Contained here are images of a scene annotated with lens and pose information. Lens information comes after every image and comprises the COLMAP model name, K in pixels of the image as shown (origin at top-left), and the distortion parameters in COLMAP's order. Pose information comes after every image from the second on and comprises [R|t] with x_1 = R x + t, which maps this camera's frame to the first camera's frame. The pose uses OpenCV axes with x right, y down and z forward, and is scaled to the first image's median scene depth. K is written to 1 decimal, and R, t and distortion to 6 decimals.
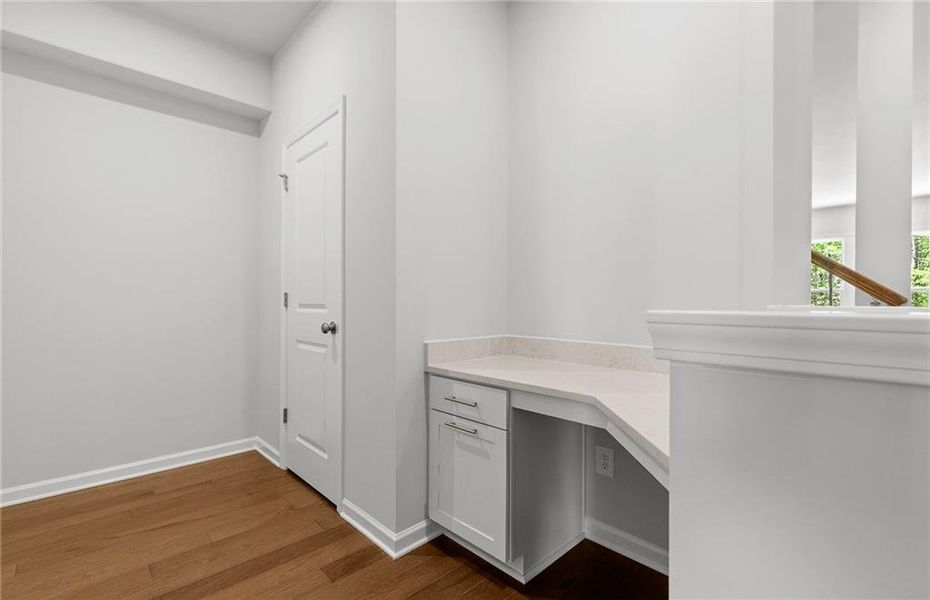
lens RADIAL K [[421.2, 0, 463.3], [0, 421.2, 299.0], [0, 0, 1]] dist [0.004840, -0.000587]
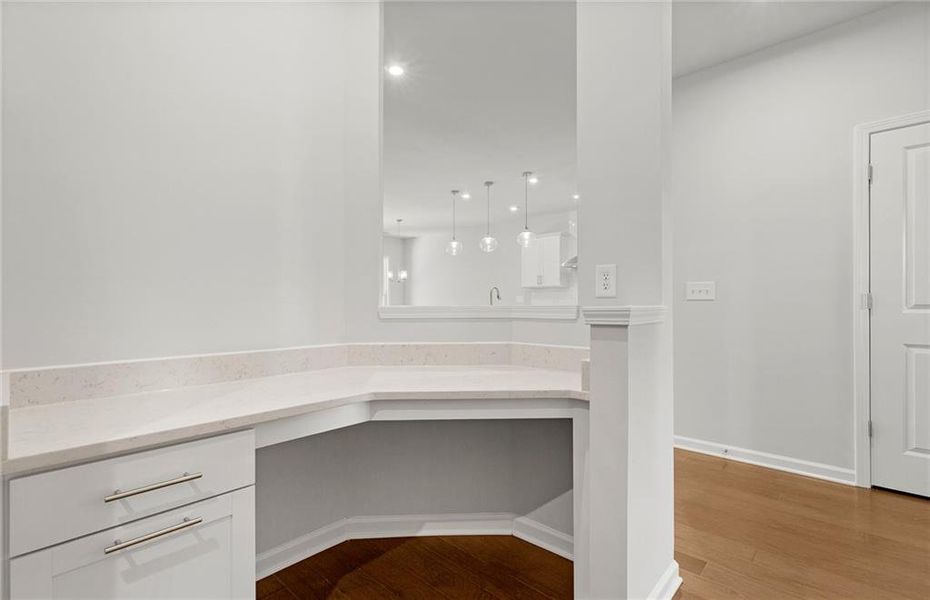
lens RADIAL K [[421.2, 0, 464.1], [0, 421.2, 303.7], [0, 0, 1]] dist [0.004840, -0.000587]
pose [[-0.070404, -0.003316, 0.997513, -0.568218], [-0.002019, 0.999993, 0.003182, 0.002346], [-0.997517, -0.001790, -0.070410, 0.620200]]
